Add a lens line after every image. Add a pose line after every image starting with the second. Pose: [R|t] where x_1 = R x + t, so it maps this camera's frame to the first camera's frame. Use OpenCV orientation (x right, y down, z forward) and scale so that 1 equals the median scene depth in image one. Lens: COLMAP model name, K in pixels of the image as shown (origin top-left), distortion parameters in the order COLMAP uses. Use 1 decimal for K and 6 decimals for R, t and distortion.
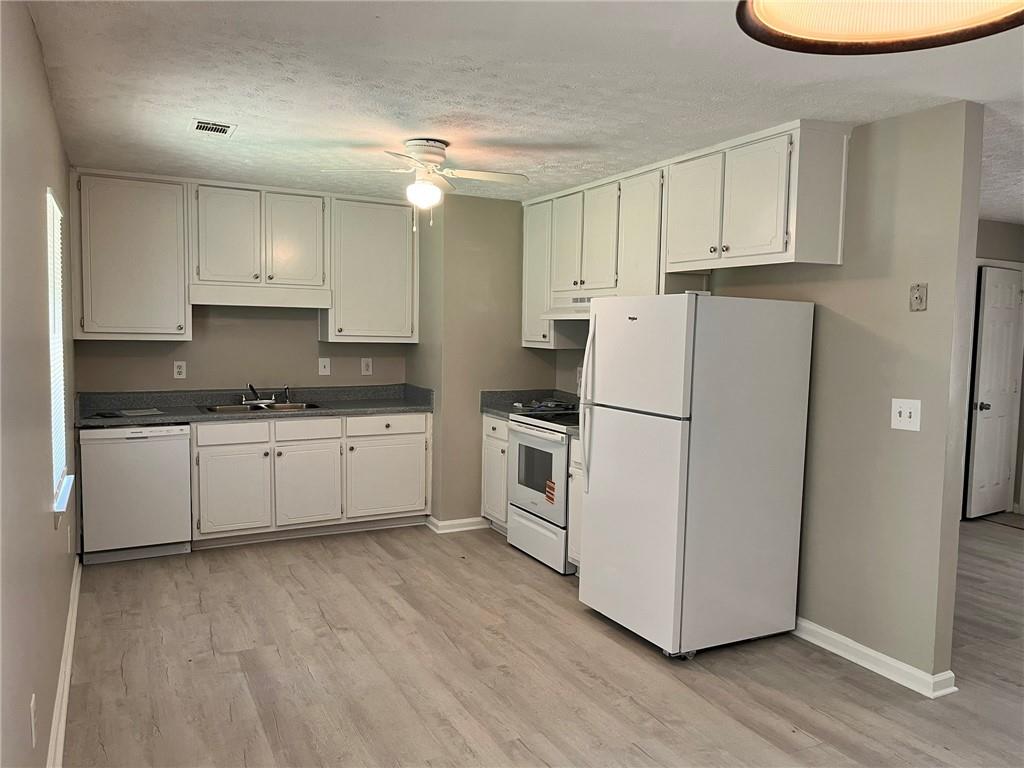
lens RADIAL K [[760.2, 0, 512.0], [0, 760.2, 384.0], [0, 0, 1]] dist [0.066991, -0.108025]
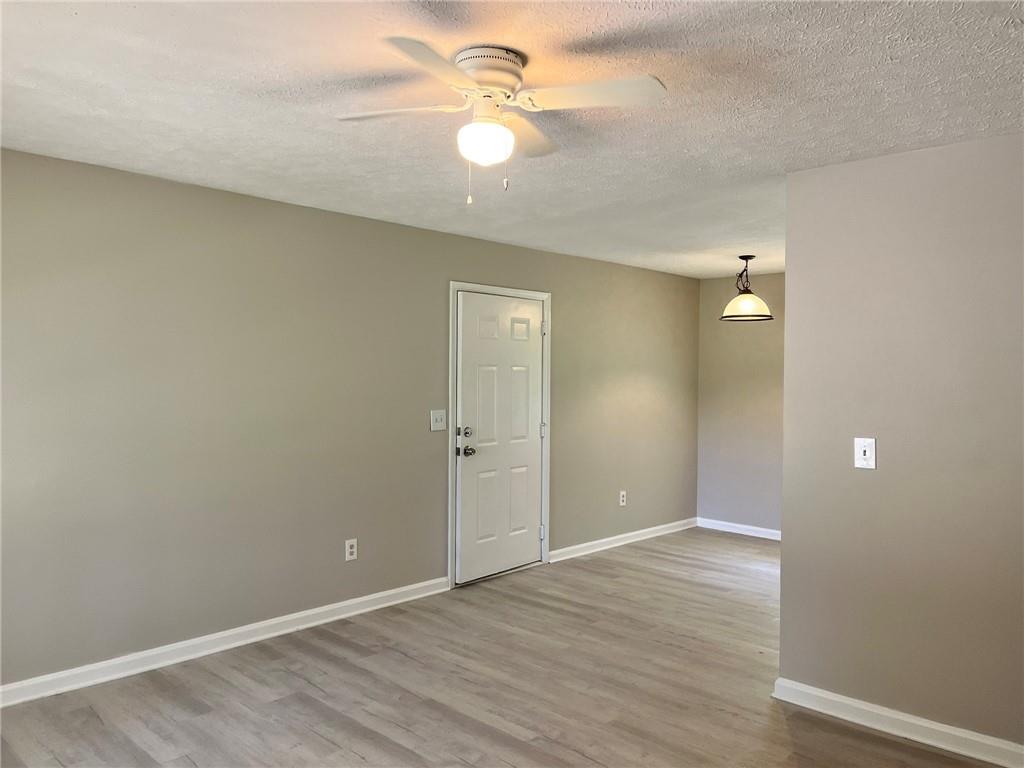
lens RADIAL K [[760.2, 0, 512.0], [0, 760.2, 384.0], [0, 0, 1]] dist [0.066991, -0.108025]
pose [[-0.940901, -0.025346, -0.337732, 1.232107], [-0.051147, 0.996393, 0.067715, -0.092556], [0.334798, 0.080987, -0.938803, 1.755546]]
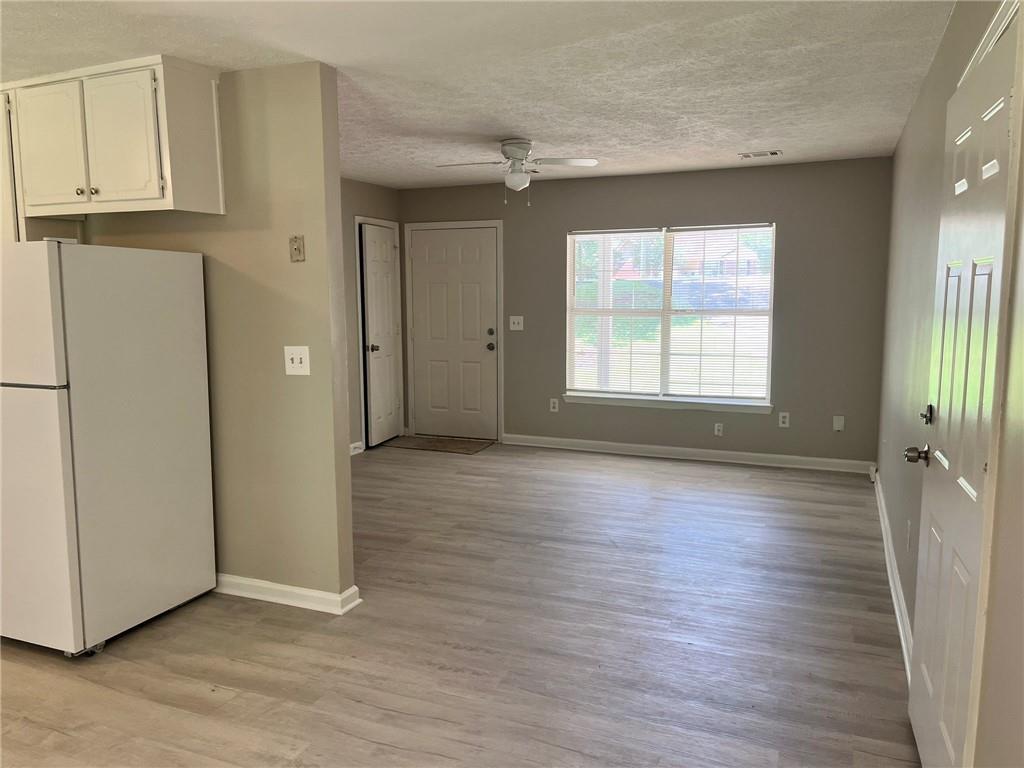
lens RADIAL K [[760.2, 0, 512.0], [0, 760.2, 384.0], [0, 0, 1]] dist [0.066991, -0.108025]
pose [[0.755054, -0.105087, 0.647186, 0.050060], [0.067805, 0.994295, 0.082343, 0.004998], [-0.652147, -0.018291, 0.757872, 0.008182]]
